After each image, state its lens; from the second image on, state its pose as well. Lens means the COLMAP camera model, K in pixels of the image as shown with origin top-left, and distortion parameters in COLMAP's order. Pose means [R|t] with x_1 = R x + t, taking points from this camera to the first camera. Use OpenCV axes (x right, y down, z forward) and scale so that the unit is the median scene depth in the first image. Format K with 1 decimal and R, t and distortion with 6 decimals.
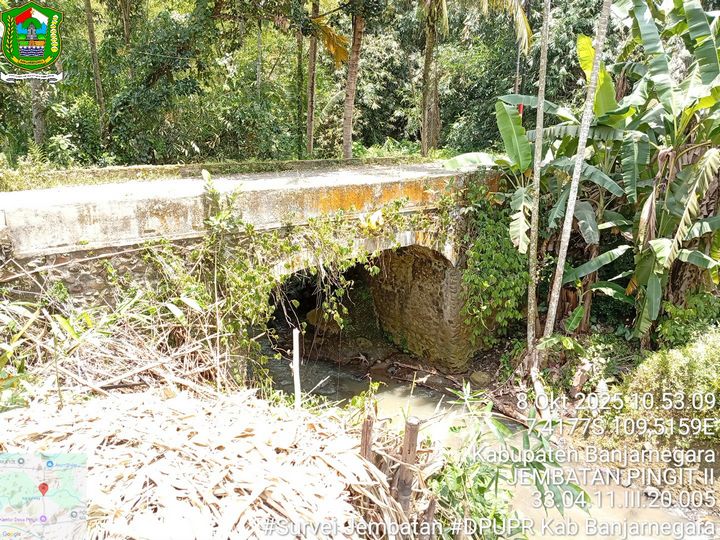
lens RADIAL K [[556.3, 0, 359.2], [0, 556.3, 264.9], [0, 0, 1]] dist [0.104821, -0.225355]
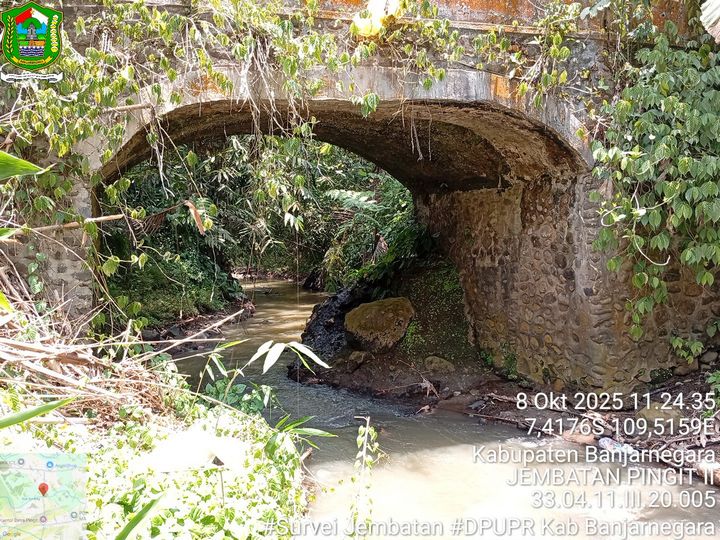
lens RADIAL K [[701.5, 0, 356.0], [0, 701.5, 269.2], [0, 0, 1]] dist [0.023926, 0.000000]
pose [[0.952878, -0.004634, -0.303317, 0.153359], [-0.055099, 0.980607, -0.188078, 0.201705], [0.298307, 0.195928, 0.934144, 0.372329]]
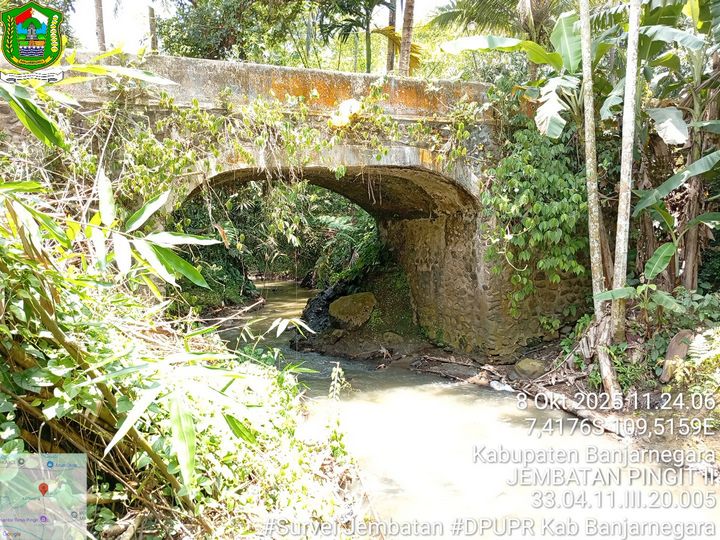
lens RADIAL K [[556.3, 0, 354.2], [0, 556.3, 268.6], [0, 0, 1]] dist [0.104821, -0.225355]
pose [[0.958508, -0.012295, -0.284801, 0.203810], [-0.044915, 0.980077, -0.193475, 0.222190], [0.281506, 0.198239, 0.938859, 0.254091]]
